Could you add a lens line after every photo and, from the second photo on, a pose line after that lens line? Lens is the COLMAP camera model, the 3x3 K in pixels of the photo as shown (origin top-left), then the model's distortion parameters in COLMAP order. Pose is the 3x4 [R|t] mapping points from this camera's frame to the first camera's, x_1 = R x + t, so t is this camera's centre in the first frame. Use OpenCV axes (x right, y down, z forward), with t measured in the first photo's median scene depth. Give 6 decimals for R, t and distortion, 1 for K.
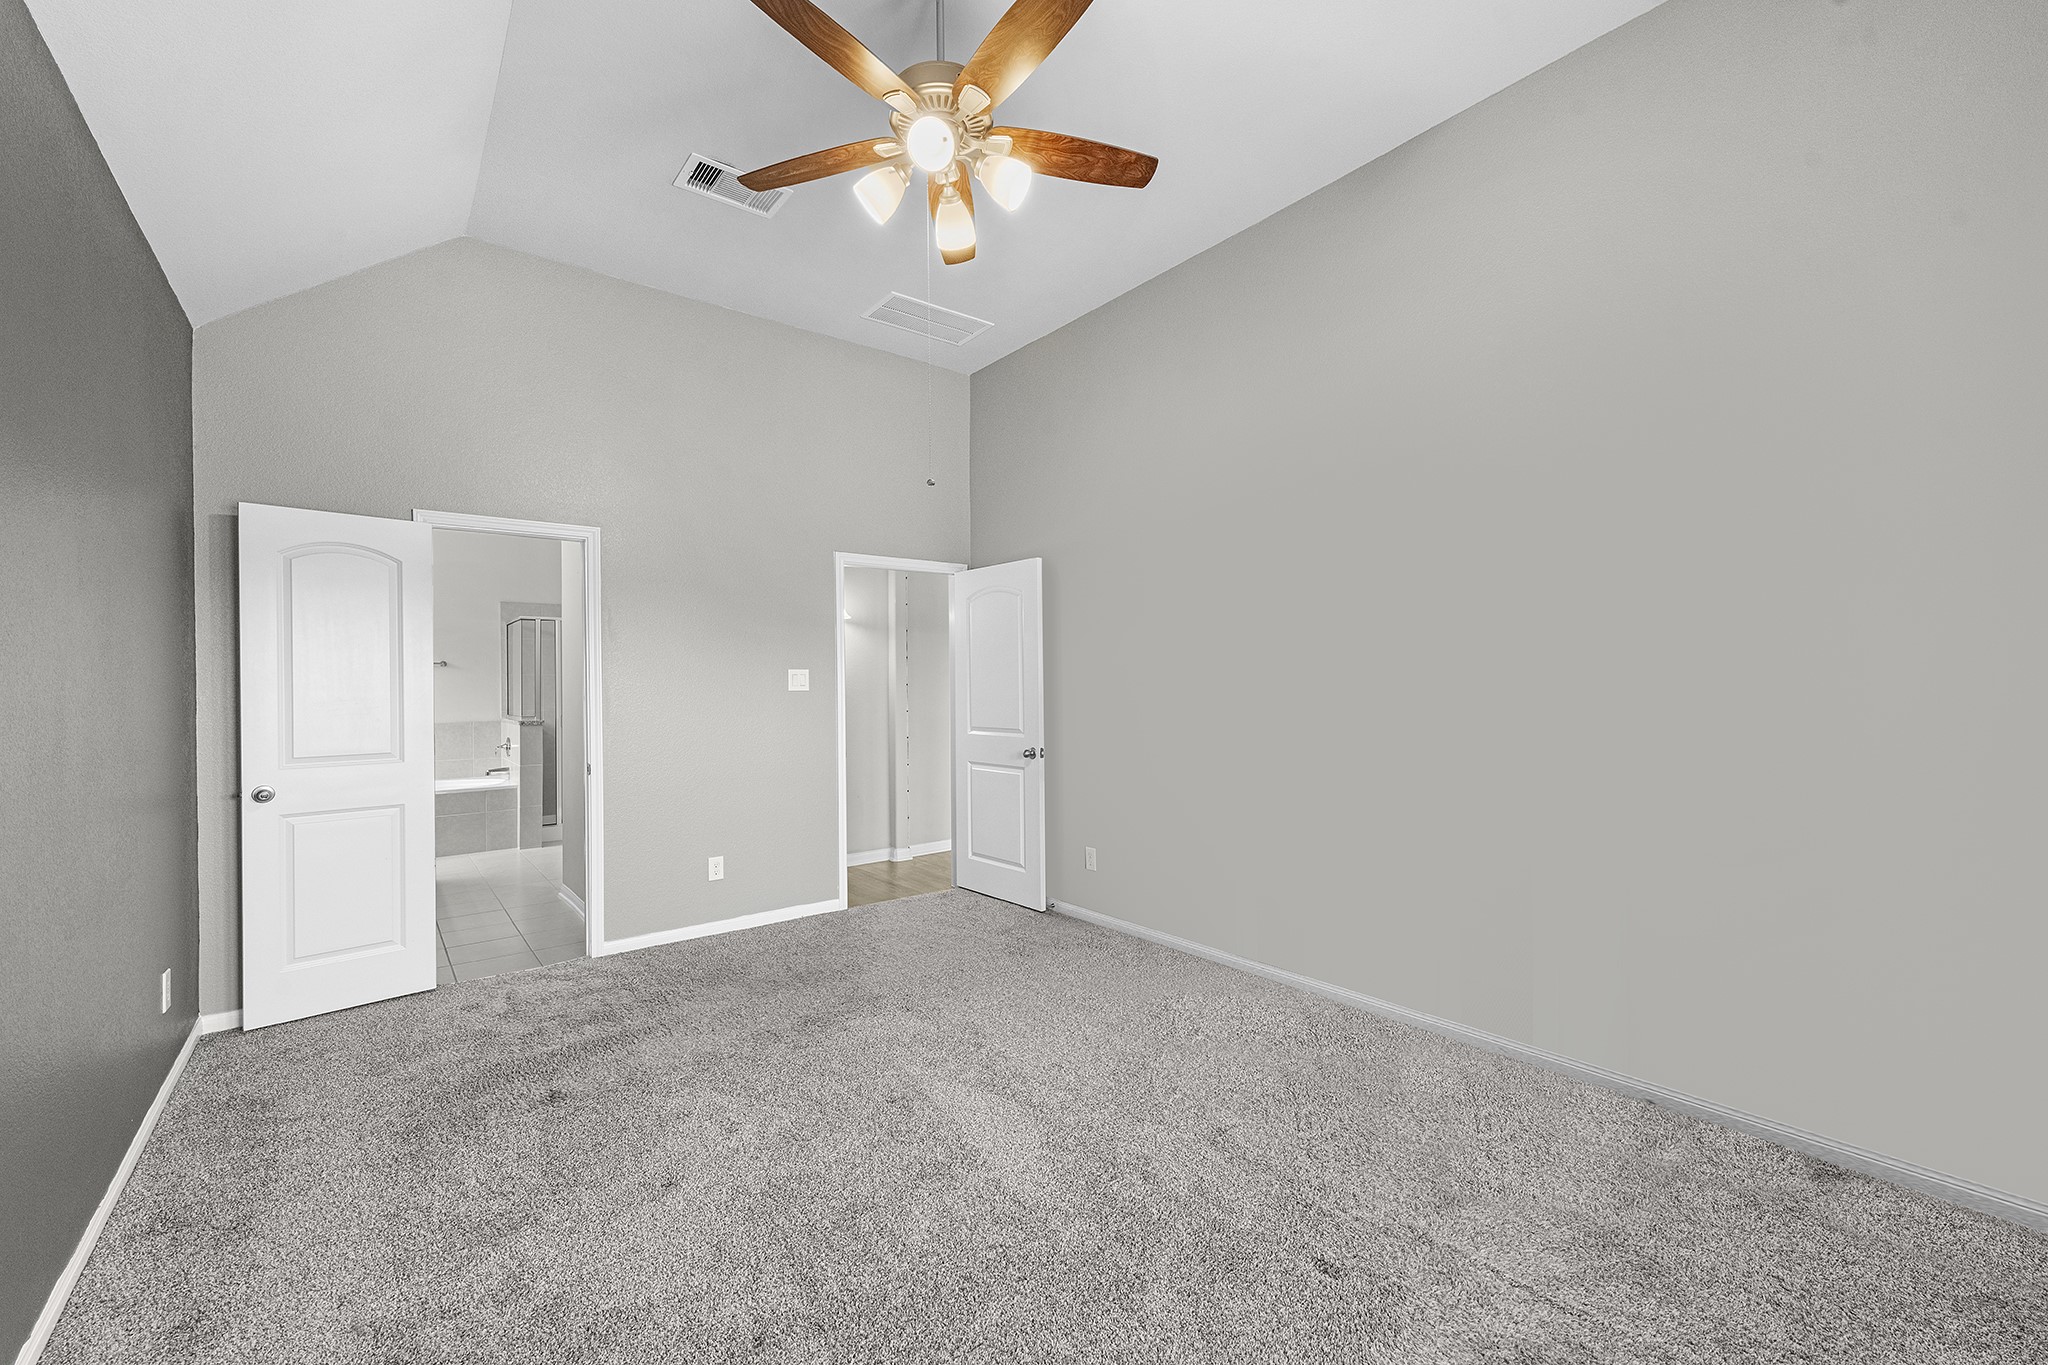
lens RADIAL K [[826.4, 0, 1024.0], [0, 826.4, 682.5], [0, 0, 1]] dist [0.001524, -0.000688]
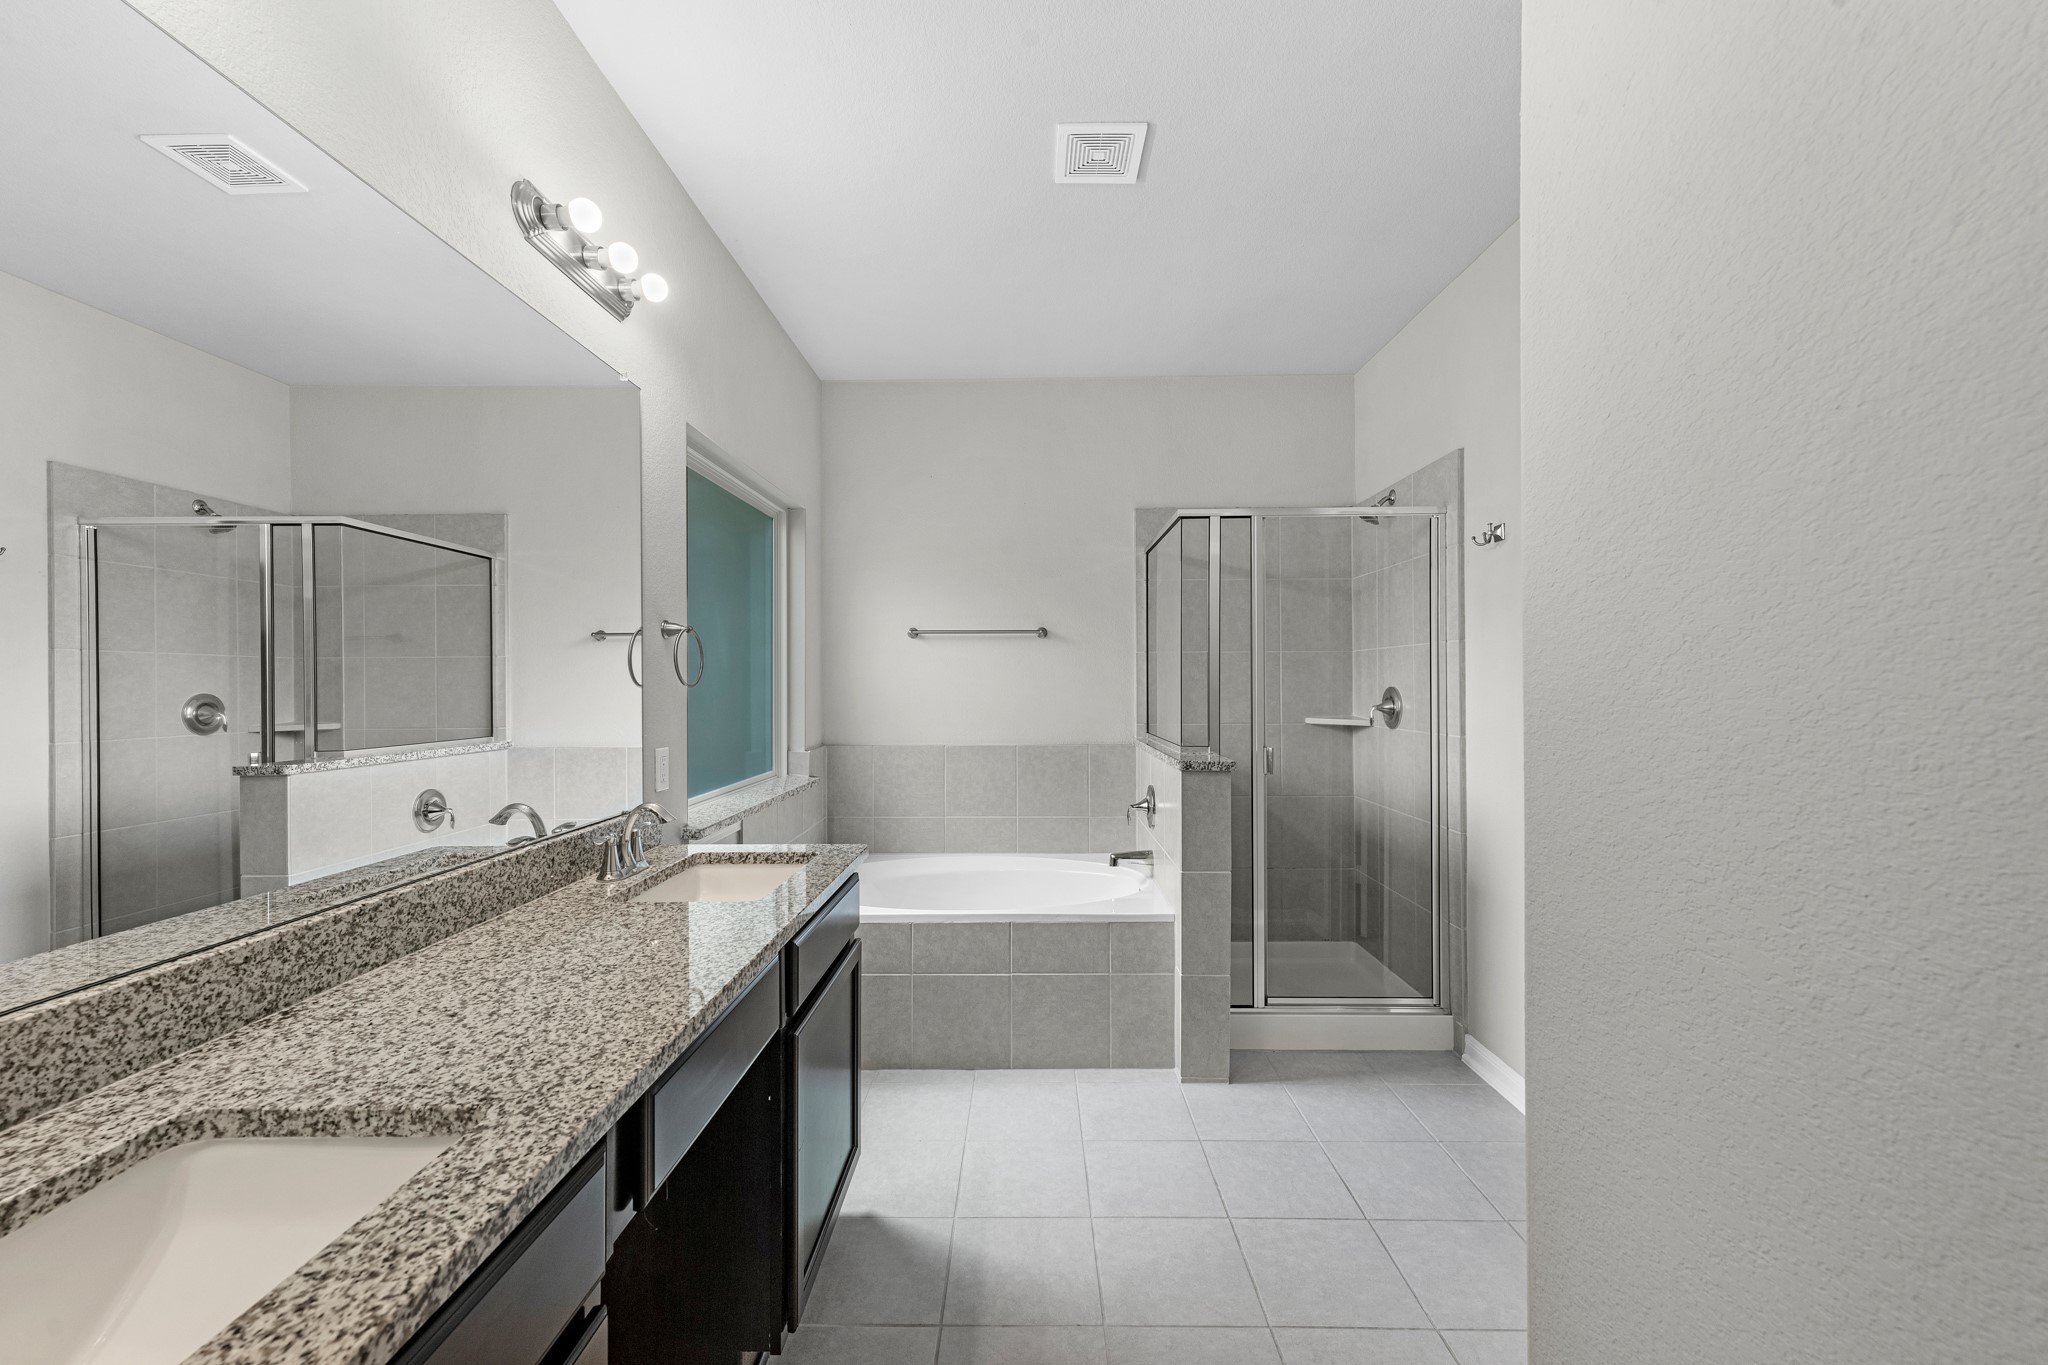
lens RADIAL K [[826.4, 0, 1024.0], [0, 826.4, 682.5], [0, 0, 1]] dist [0.001524, -0.000688]
pose [[0.781812, 0.010386, -0.623428, -0.404886], [-0.003108, 0.999914, 0.012761, 0.003422], [0.623507, -0.008039, 0.781777, 0.615369]]
